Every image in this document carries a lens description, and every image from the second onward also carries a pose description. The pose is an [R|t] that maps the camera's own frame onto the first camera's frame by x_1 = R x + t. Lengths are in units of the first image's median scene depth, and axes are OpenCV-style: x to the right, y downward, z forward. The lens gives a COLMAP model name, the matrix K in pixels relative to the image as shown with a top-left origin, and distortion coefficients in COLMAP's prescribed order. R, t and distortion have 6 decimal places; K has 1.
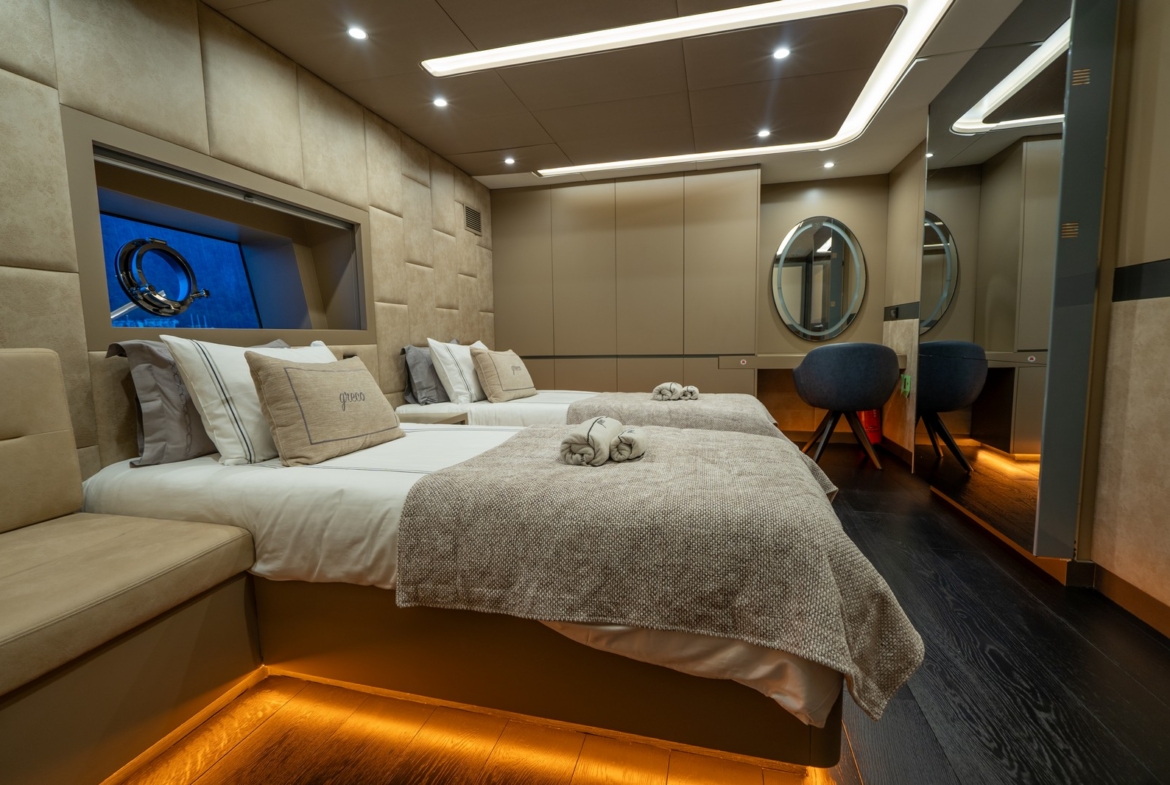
lens RADIAL K [[532.7, 0, 585.0], [0, 532.7, 392.5], [0, 0, 1]] dist [-0.000758, 0.000356]
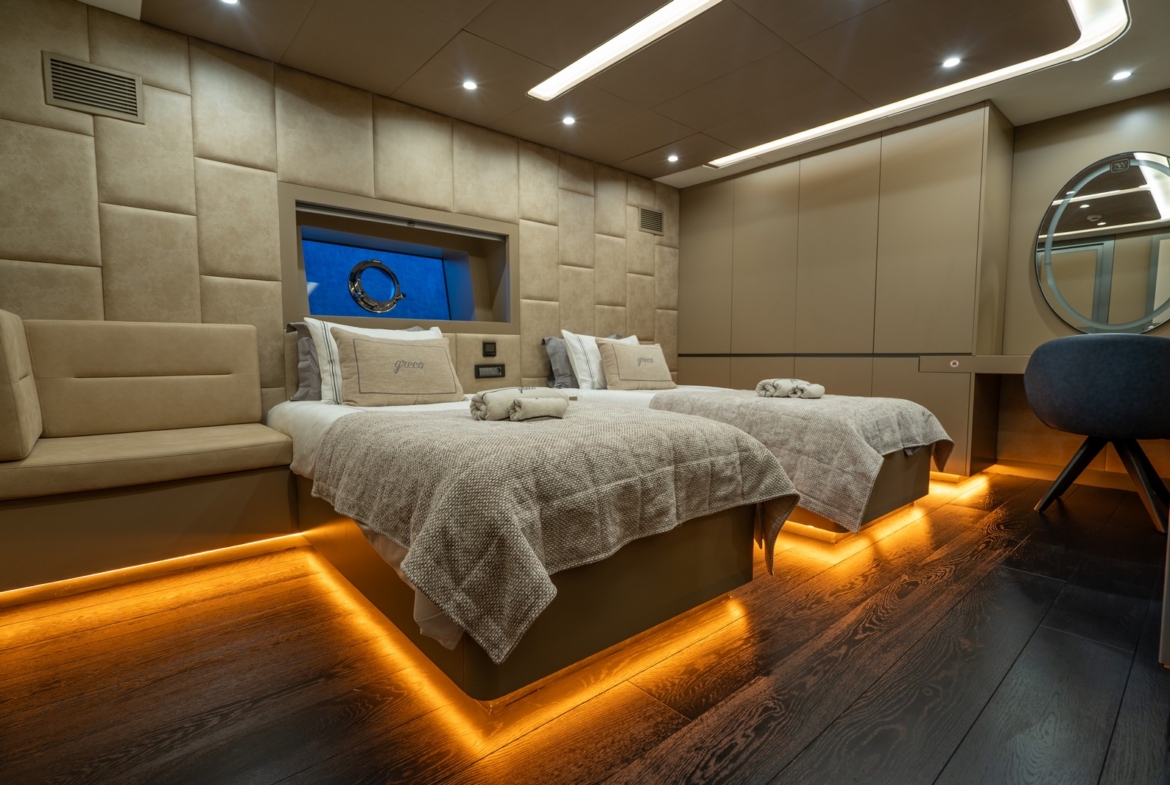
lens RADIAL K [[553.0, 0, 585.0], [0, 553.0, 392.5], [0, 0, 1]] dist [-0.001869, 0.000825]
pose [[0.822604, 0.053751, -0.566068, 0.415985], [-0.068524, 0.997638, -0.004848, 0.032318], [0.564471, 0.042777, 0.824344, 0.069389]]
